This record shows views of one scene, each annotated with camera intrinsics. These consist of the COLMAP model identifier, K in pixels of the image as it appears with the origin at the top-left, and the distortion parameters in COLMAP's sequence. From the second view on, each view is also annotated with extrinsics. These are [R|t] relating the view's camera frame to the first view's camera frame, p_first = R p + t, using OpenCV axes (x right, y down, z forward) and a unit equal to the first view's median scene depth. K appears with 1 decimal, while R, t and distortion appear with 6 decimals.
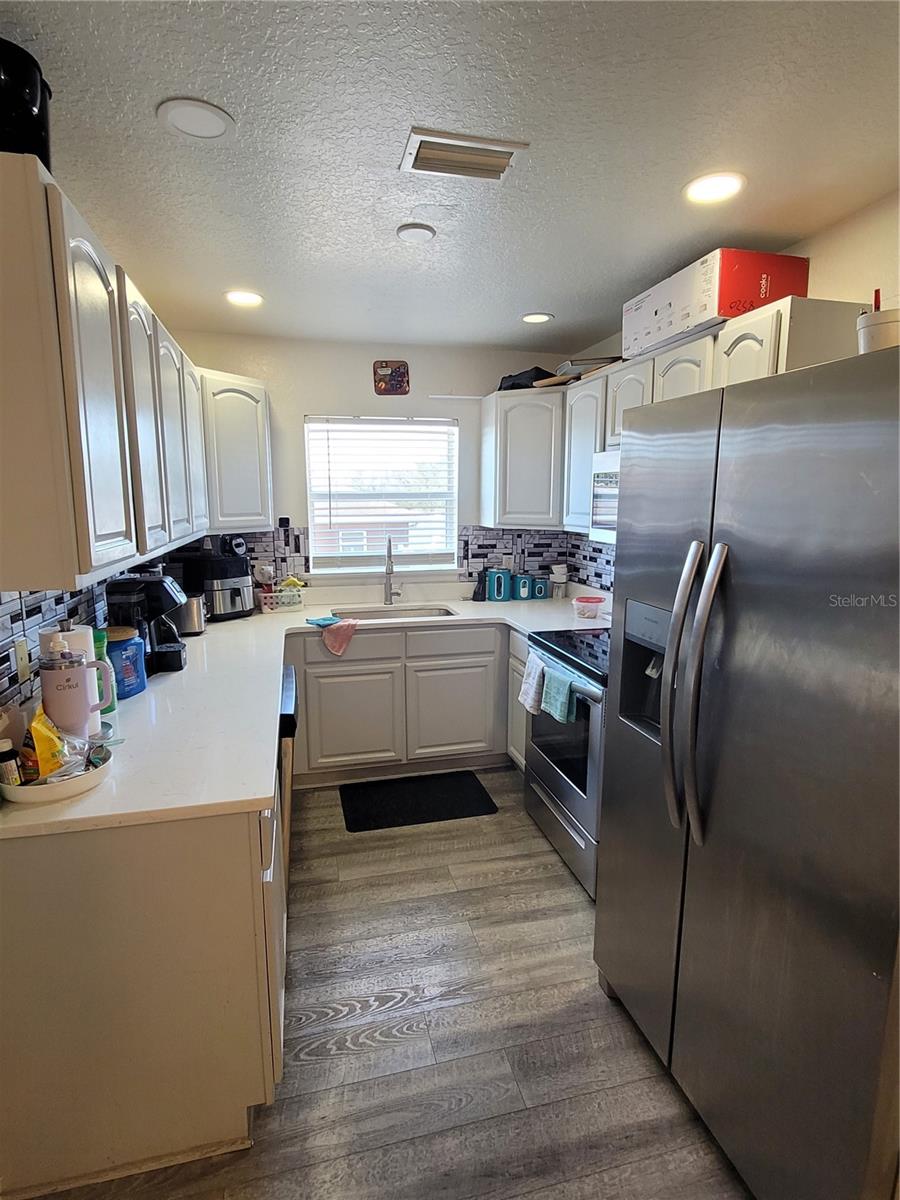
lens RADIAL K [[616.6, 0, 447.7], [0, 616.6, 599.7], [0, 0, 1]] dist [-0.000688, -0.002479]
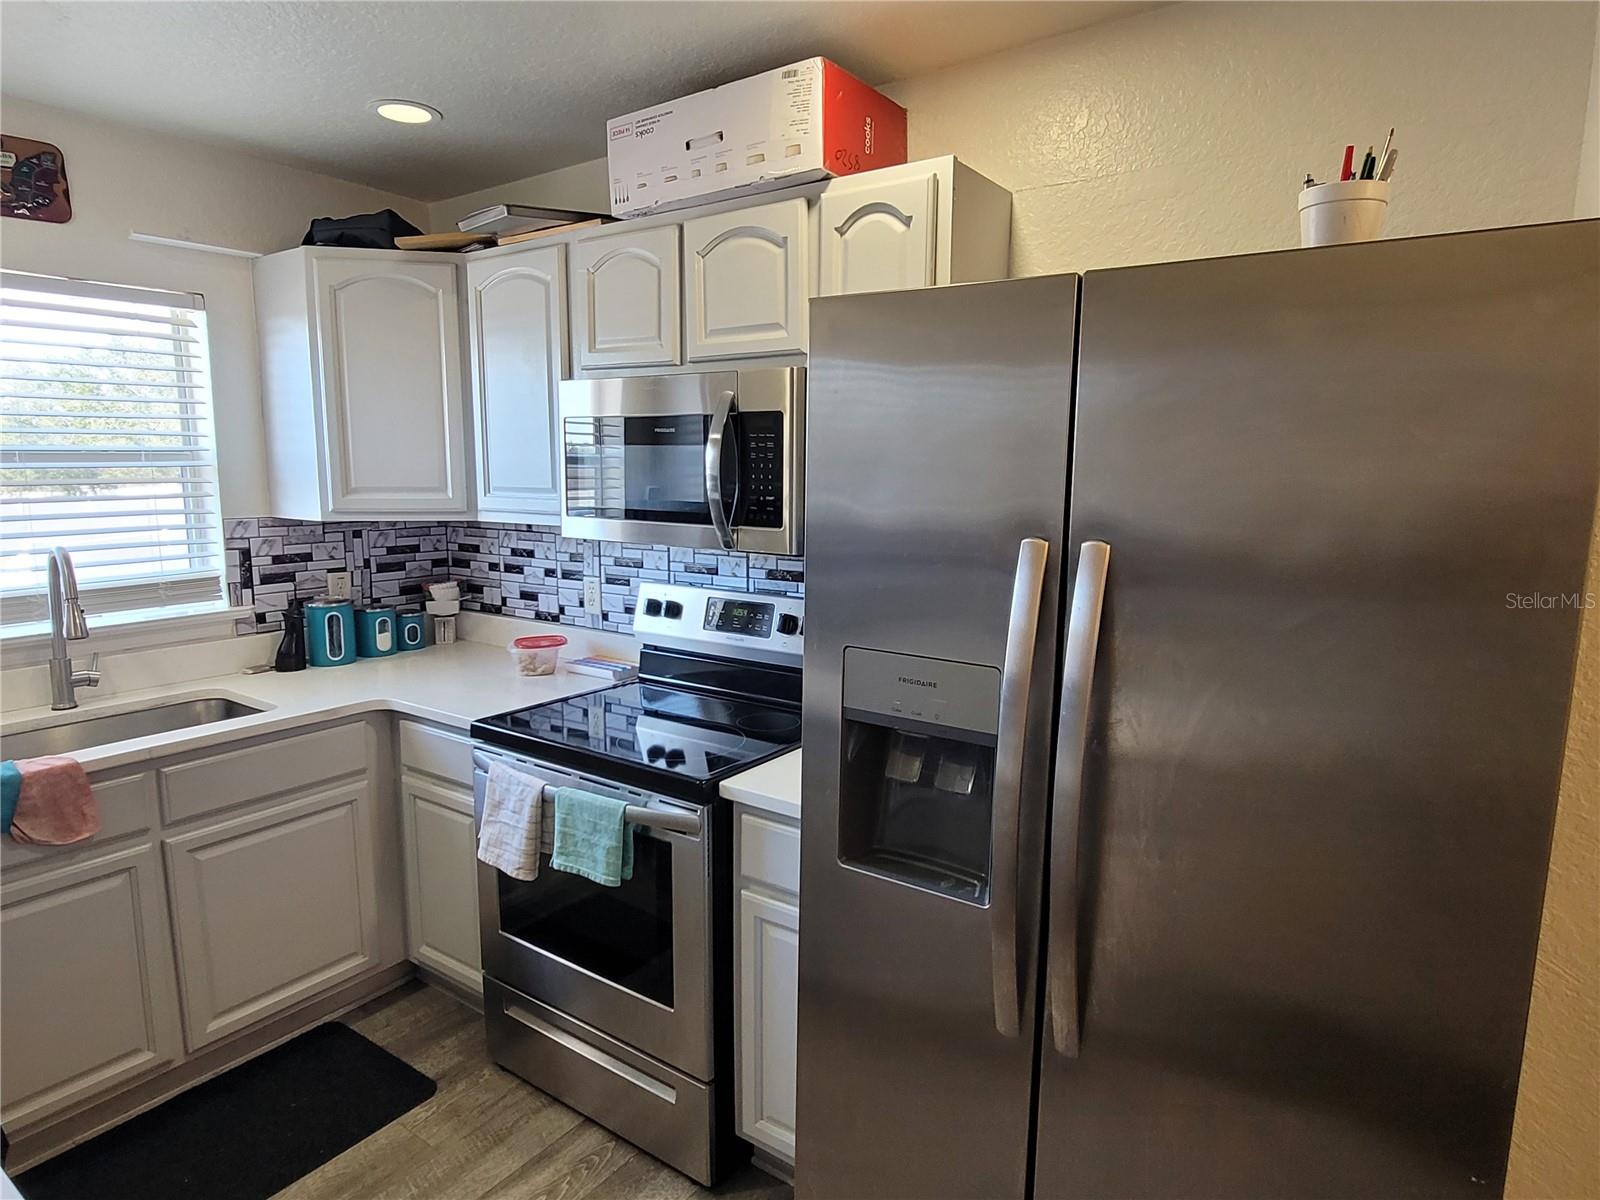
lens RADIAL K [[931.3, 0, 800.2], [0, 931.3, 596.6], [0, 0, 1]] dist [-0.002850, -0.001557]
pose [[0.758690, -0.091680, 0.644969, -0.134011], [0.103697, 0.994420, 0.019372, -0.033284], [-0.643146, 0.052184, 0.763963, 0.200782]]
